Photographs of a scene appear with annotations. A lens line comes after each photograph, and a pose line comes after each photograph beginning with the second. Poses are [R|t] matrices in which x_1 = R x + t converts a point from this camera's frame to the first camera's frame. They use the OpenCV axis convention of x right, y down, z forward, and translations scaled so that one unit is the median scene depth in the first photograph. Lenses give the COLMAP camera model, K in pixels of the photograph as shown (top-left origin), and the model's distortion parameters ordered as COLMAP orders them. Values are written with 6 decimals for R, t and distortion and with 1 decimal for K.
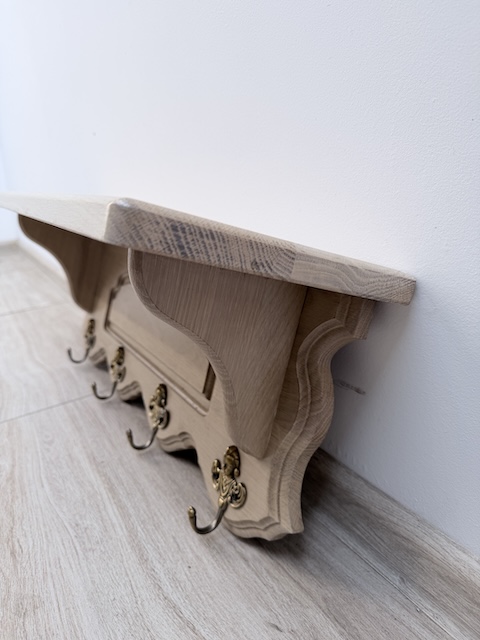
lens RADIAL K [[470.8, 0, 238.4], [0, 470.8, 306.5], [0, 0, 1]] dist [-0.028086, 0.006364]
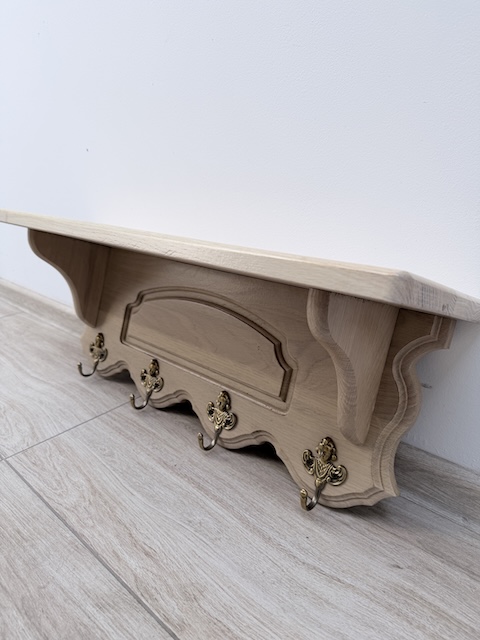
lens RADIAL K [[462.2, 0, 237.9], [0, 462.2, 319.5], [0, 0, 1]] dist [-0.003010, -0.009717]
pose [[0.965342, -0.046089, 0.256886, -0.567503], [0.034087, 0.998118, 0.050983, -0.089822], [-0.258753, -0.040460, 0.965096, -0.115448]]
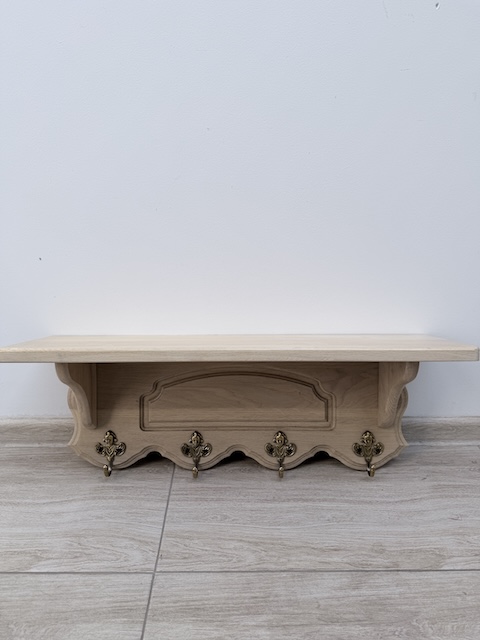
lens RADIAL K [[457.6, 0, 242.2], [0, 457.6, 320.5], [0, 0, 1]] dist [-0.000076, -0.007755]
pose [[0.516880, -0.265638, 0.813801, -1.912451], [0.210476, 0.960891, 0.179968, -0.690124], [-0.829780, 0.078264, 0.552575, 0.312336]]
